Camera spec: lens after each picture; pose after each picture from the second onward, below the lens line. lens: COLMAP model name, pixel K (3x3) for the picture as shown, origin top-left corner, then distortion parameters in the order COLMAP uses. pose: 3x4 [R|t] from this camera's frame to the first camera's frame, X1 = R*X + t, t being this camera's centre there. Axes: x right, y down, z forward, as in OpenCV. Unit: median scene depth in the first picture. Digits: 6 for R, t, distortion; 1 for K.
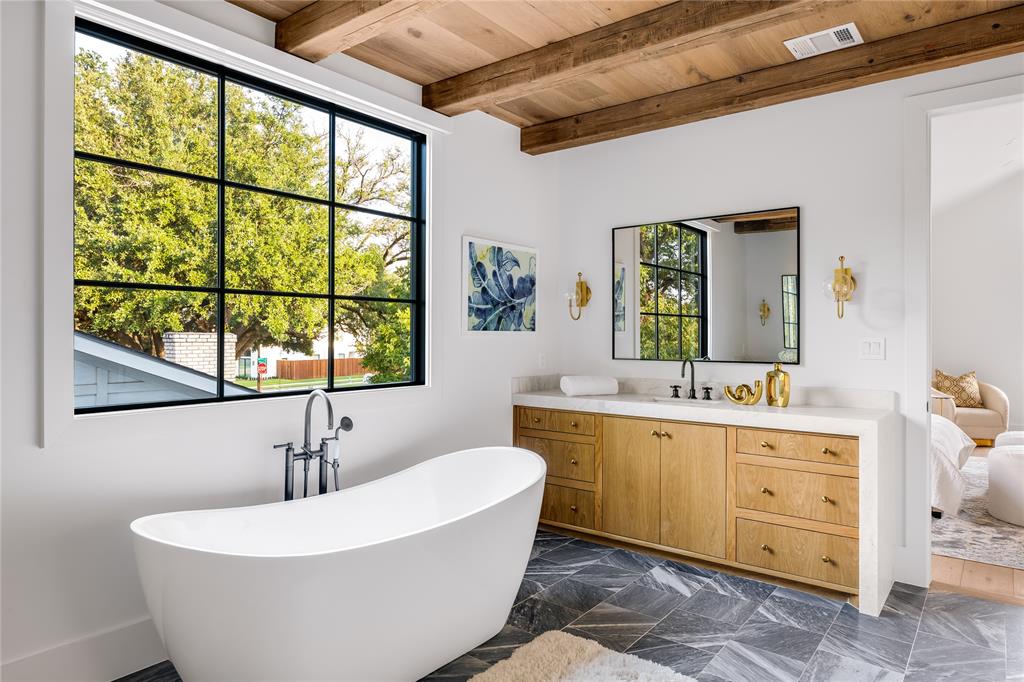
lens RADIAL K [[619.7, 0, 508.8], [0, 619.7, 339.1], [0, 0, 1]] dist [0.002460, 0.000567]
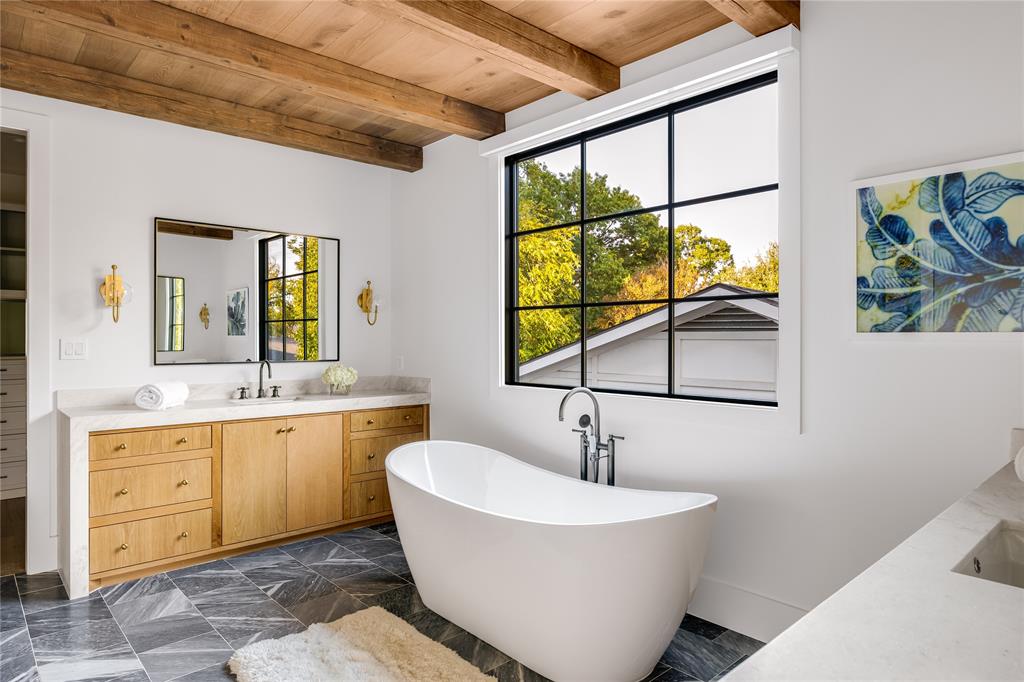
lens RADIAL K [[619.7, 0, 509.0], [0, 619.7, 337.4], [0, 0, 1]] dist [0.002460, 0.000567]
pose [[-0.160270, -0.004639, -0.987062, 0.586186], [-0.007480, 0.999966, -0.003485, -0.003912], [0.987045, 0.006824, -0.160299, 0.734885]]
